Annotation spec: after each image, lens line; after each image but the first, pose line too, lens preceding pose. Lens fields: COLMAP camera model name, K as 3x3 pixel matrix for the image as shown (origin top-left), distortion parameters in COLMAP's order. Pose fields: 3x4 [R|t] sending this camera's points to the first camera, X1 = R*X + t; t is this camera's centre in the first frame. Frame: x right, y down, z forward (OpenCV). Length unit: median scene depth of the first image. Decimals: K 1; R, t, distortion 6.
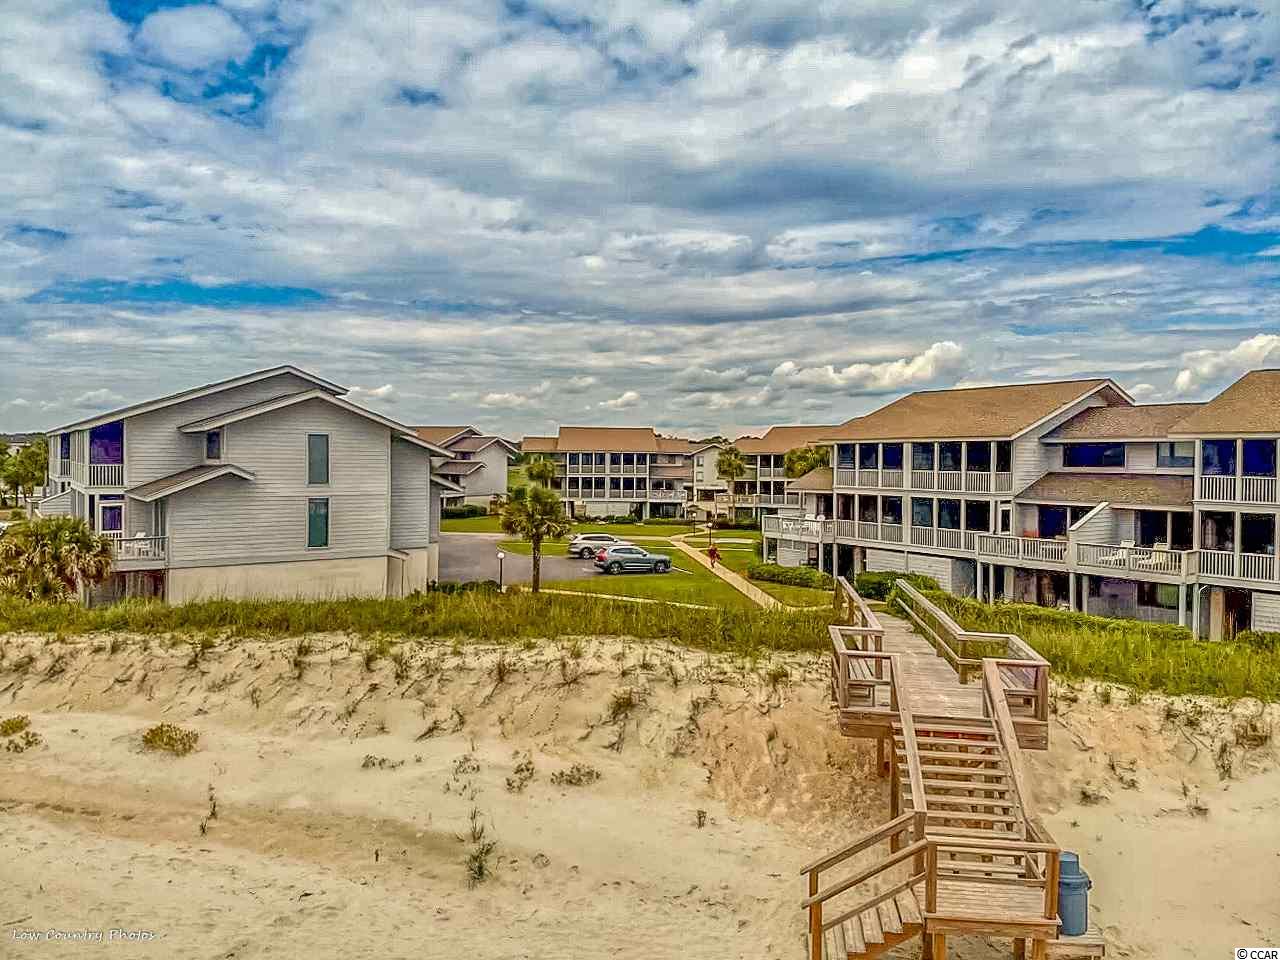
lens RADIAL K [[1046.3, 0, 640.6], [0, 1046.3, 479.1], [0, 0, 1]] dist [0.017038, 0.002740]
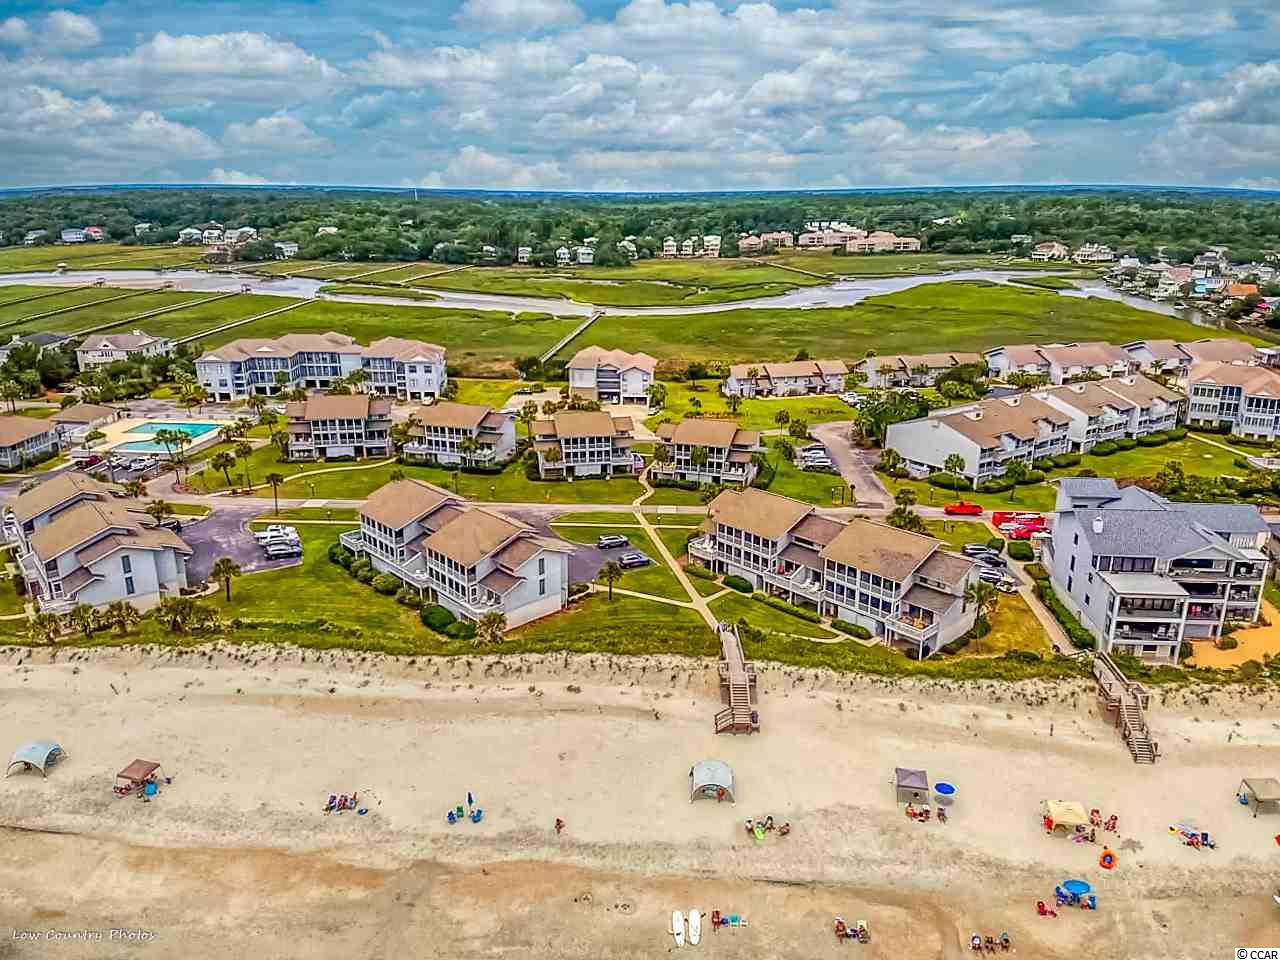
lens RADIAL K [[1046.3, 0, 639.3], [0, 1046.3, 480.4], [0, 0, 1]] dist [0.017038, 0.002740]
pose [[0.992892, -0.042920, 0.111014, -0.624796], [0.013395, 0.967088, 0.254089, -1.746269], [-0.118266, -0.250796, 0.960789, -3.109307]]
